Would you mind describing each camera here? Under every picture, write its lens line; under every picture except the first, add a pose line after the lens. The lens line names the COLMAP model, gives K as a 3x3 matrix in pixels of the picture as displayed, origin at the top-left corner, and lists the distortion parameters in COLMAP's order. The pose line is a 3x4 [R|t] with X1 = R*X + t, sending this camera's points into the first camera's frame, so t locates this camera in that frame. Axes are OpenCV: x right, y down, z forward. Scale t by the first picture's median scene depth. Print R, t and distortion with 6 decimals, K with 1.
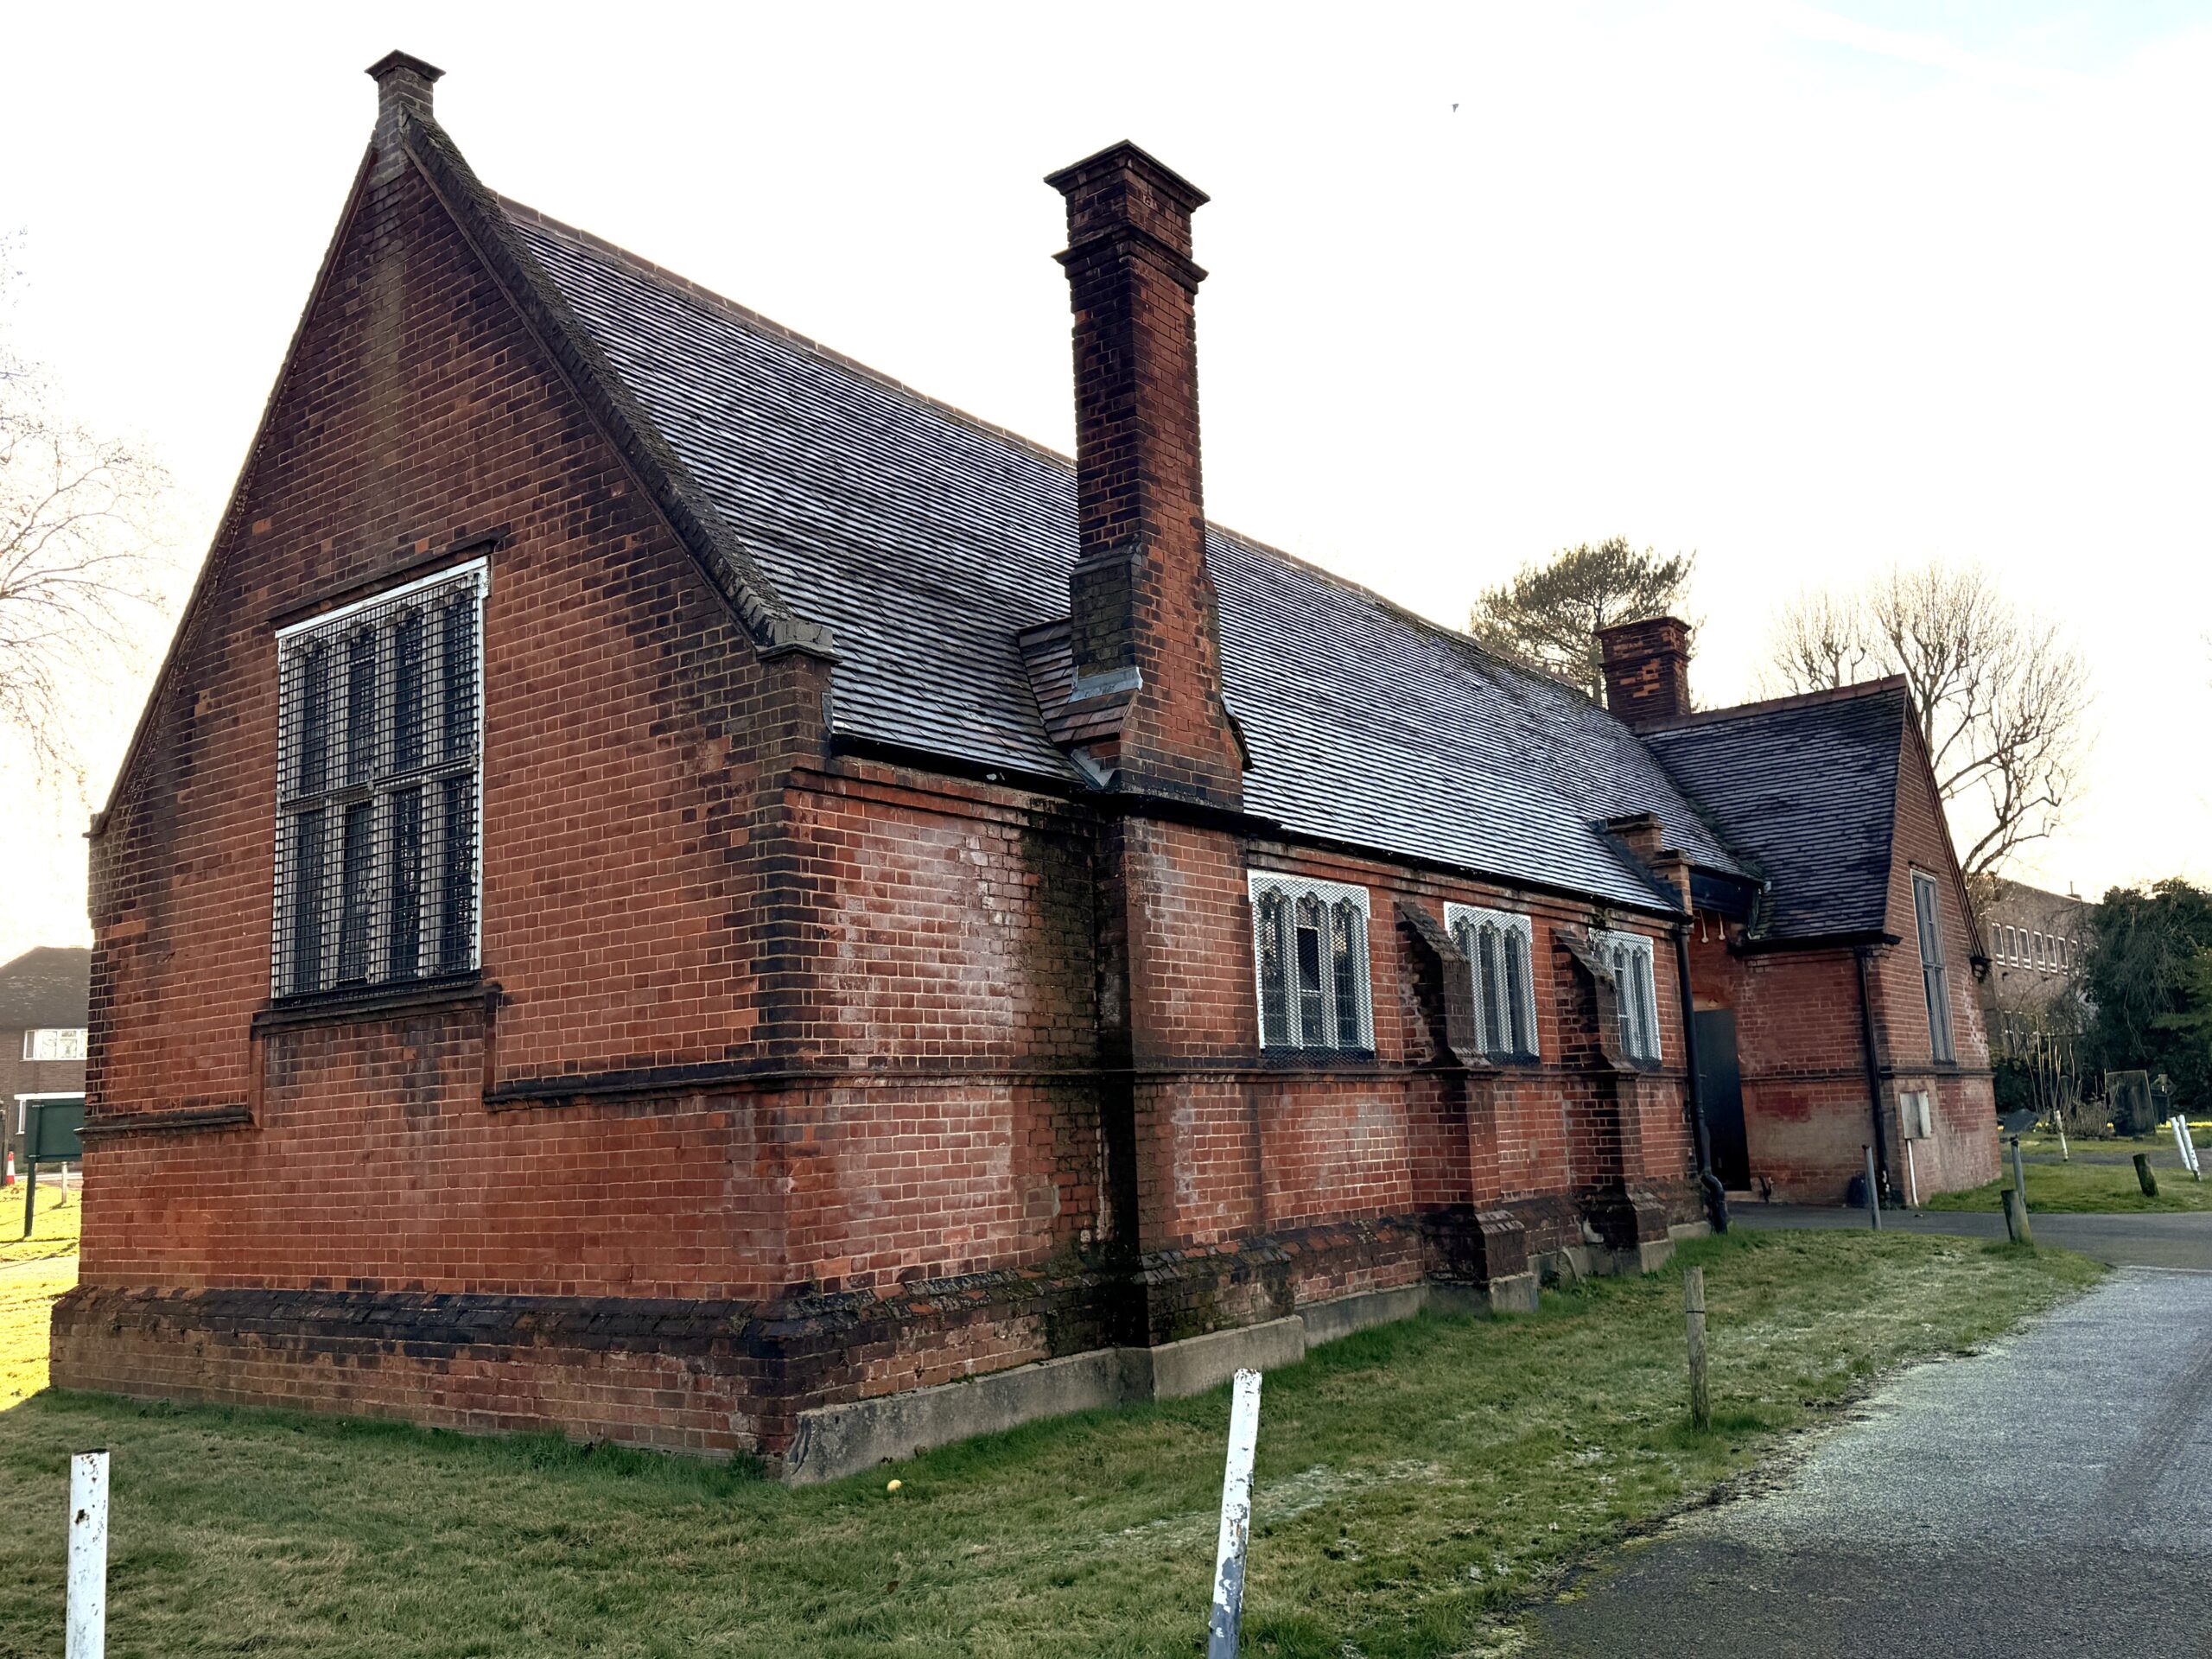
lens RADIAL K [[1749.8, 0, 1106.0], [0, 1749.8, 829.5], [0, 0, 1]] dist [0.072976, -0.000937]
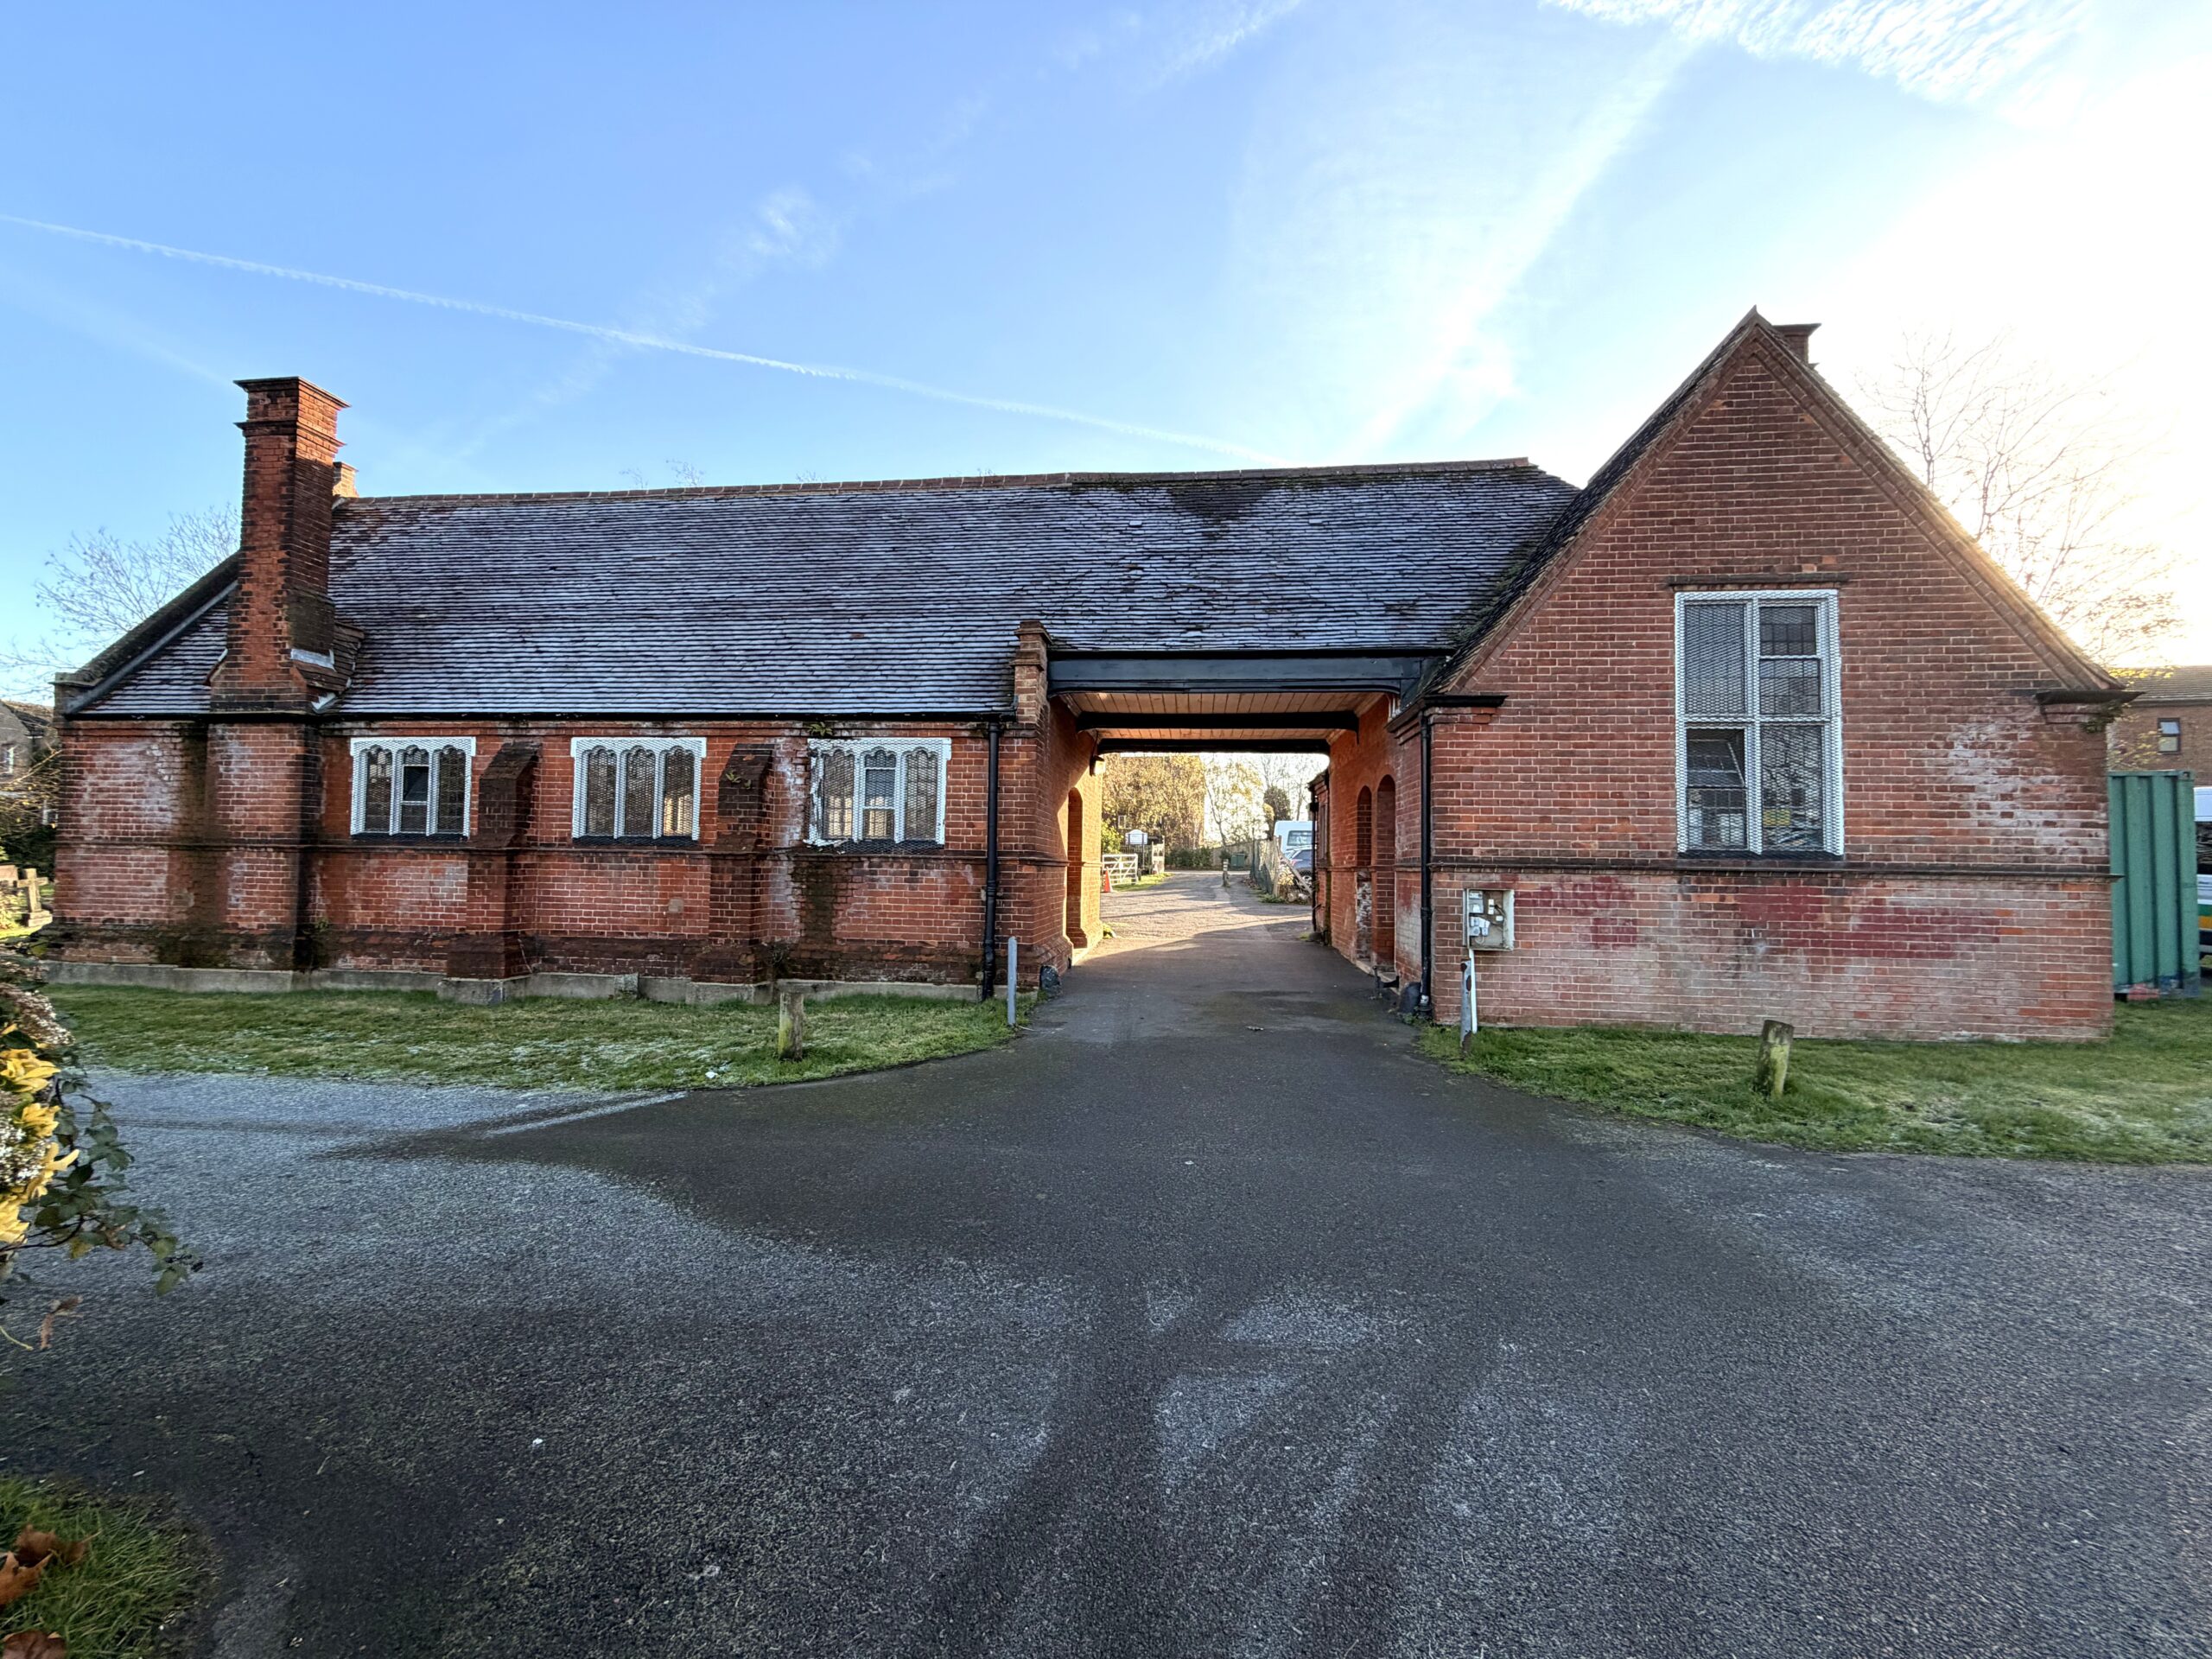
lens RADIAL K [[893.9, 0, 1106.0], [0, 893.9, 829.5], [0, 0, 1]] dist [0.001406, -0.000111]
pose [[0.504100, 0.013771, -0.863536, 1.470365], [0.105825, 0.991353, 0.077586, 0.146293], [0.857137, -0.130494, 0.498284, 1.357742]]
